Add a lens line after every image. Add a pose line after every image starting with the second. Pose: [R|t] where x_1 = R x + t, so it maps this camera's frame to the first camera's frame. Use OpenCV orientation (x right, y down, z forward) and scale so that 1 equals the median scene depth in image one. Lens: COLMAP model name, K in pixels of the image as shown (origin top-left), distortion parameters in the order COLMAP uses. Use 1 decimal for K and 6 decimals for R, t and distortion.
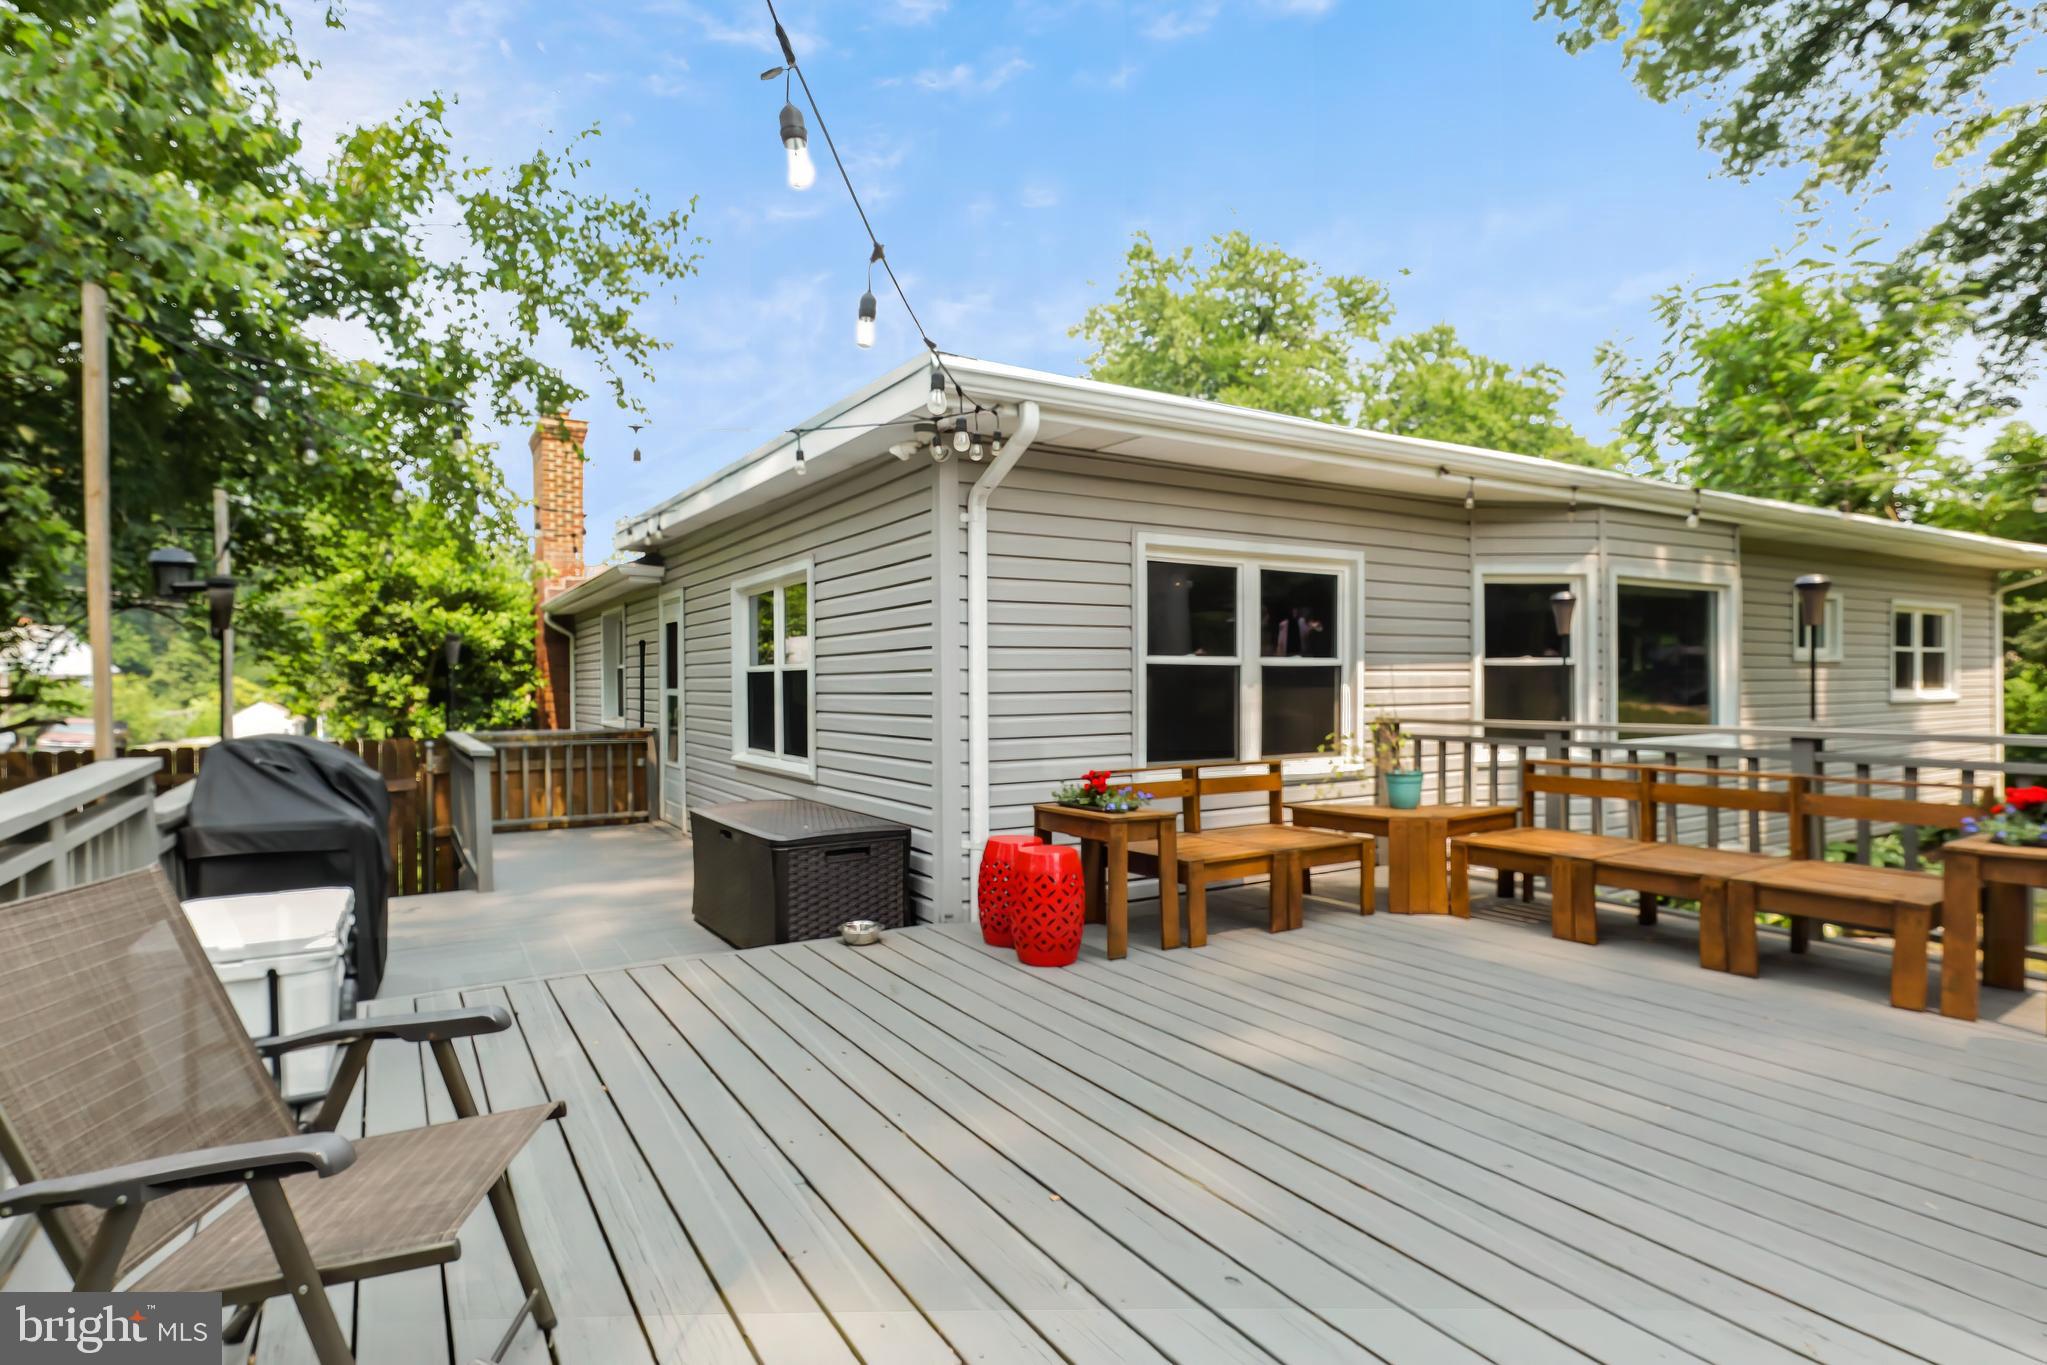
lens RADIAL K [[1048.2, 0, 1017.7], [0, 1048.2, 685.5], [0, 0, 1]] dist [-0.003199, 0.004277]
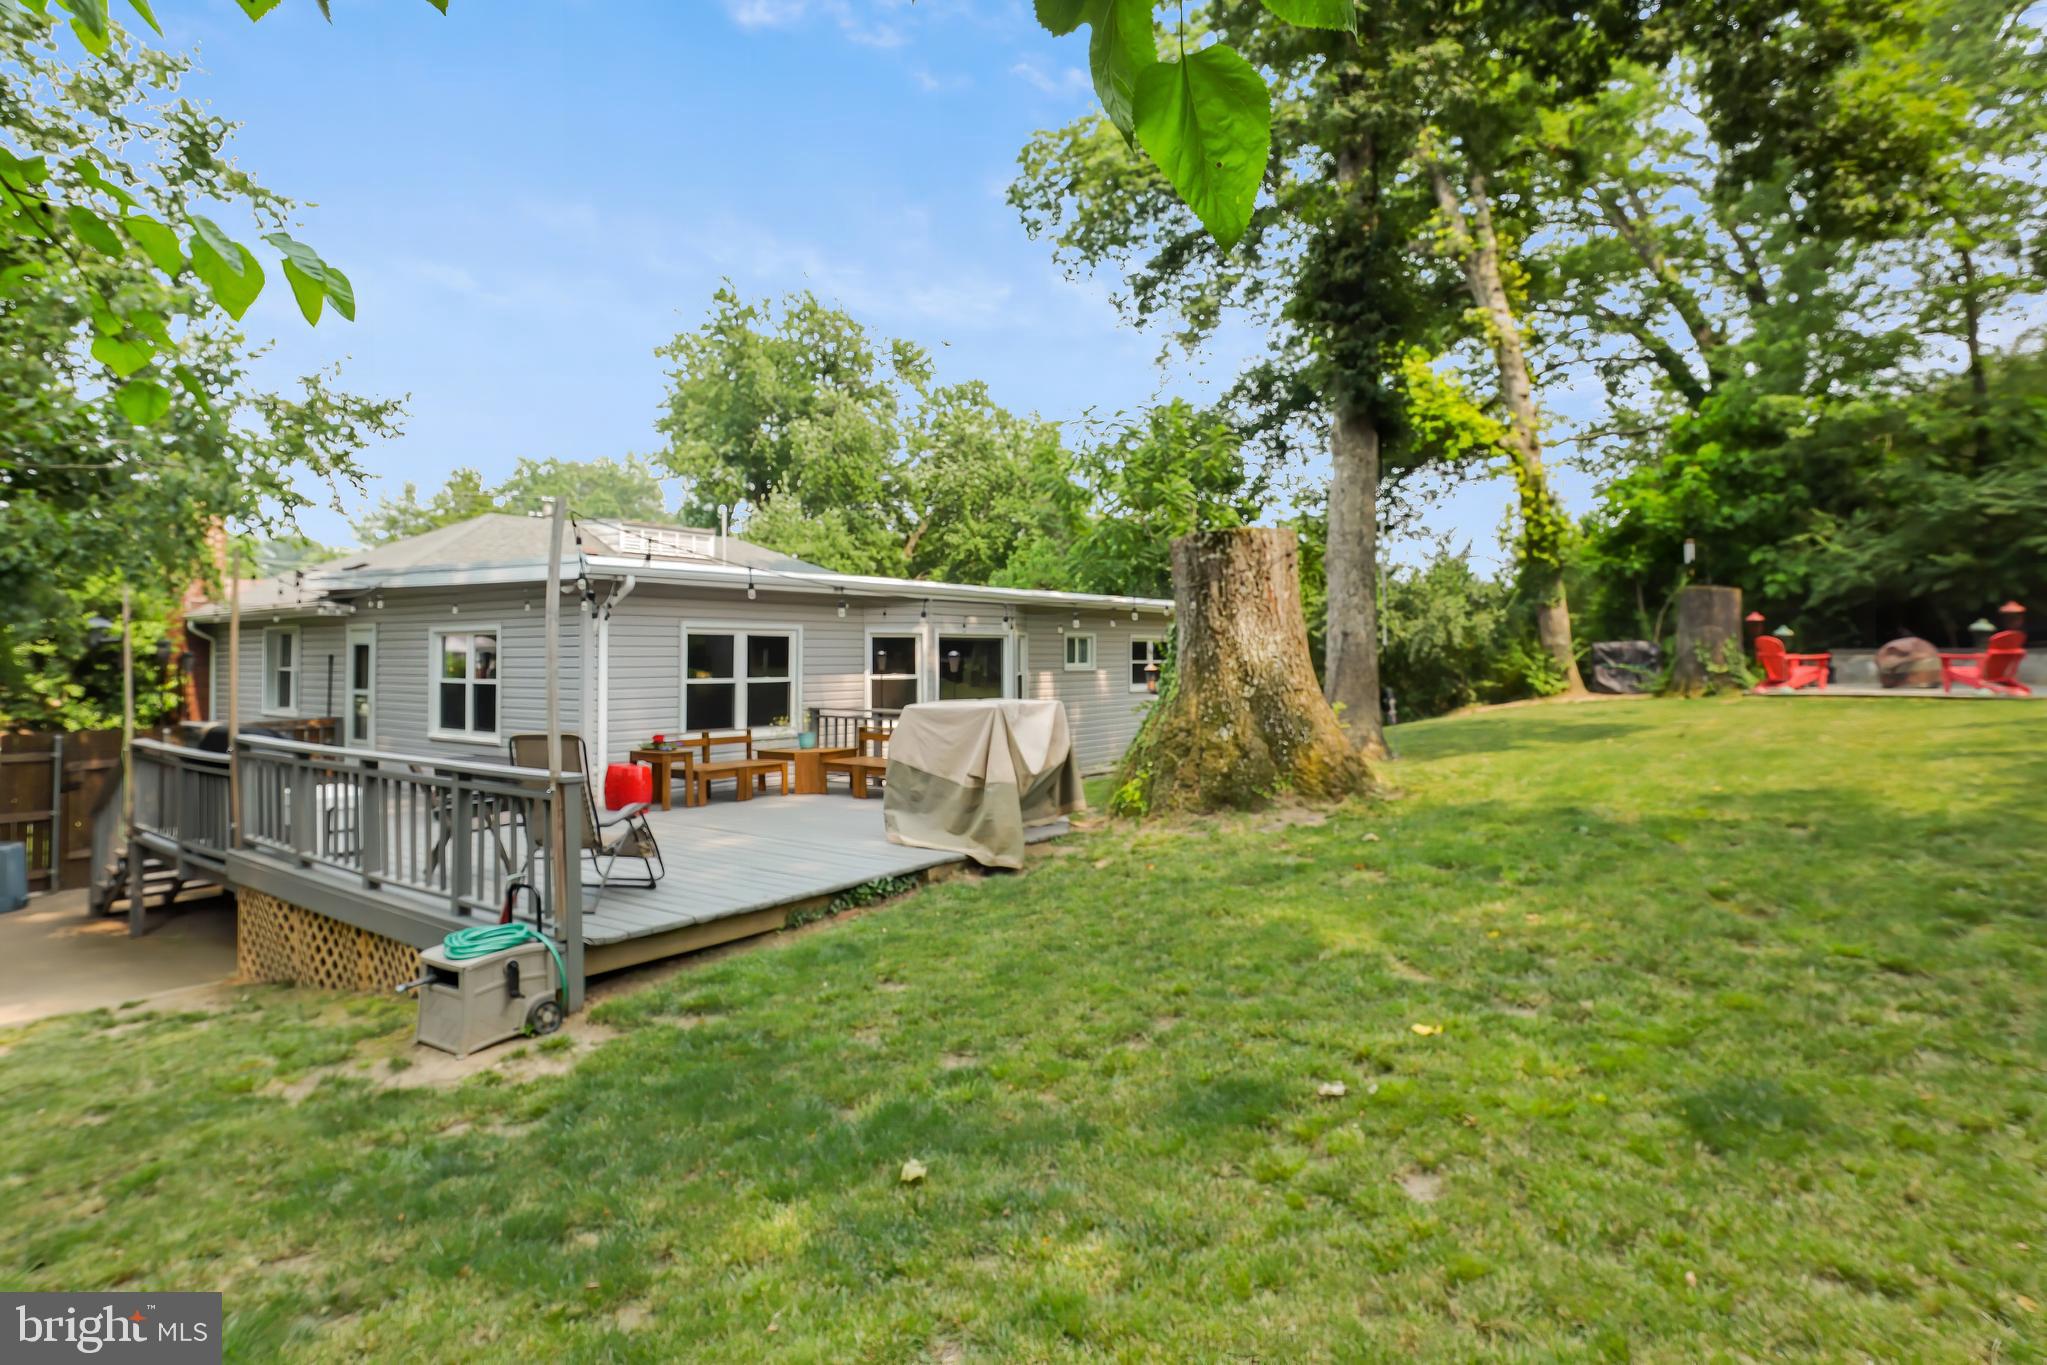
lens RADIAL K [[1048.2, 0, 1025.7], [0, 1048.2, 667.5], [0, 0, 1]] dist [-0.003199, 0.004277]
pose [[0.927820, 0.000793, 0.373027, -0.026342], [-0.003405, 0.999974, 0.006344, -0.063330], [-0.373013, -0.007156, 0.927799, -1.092848]]
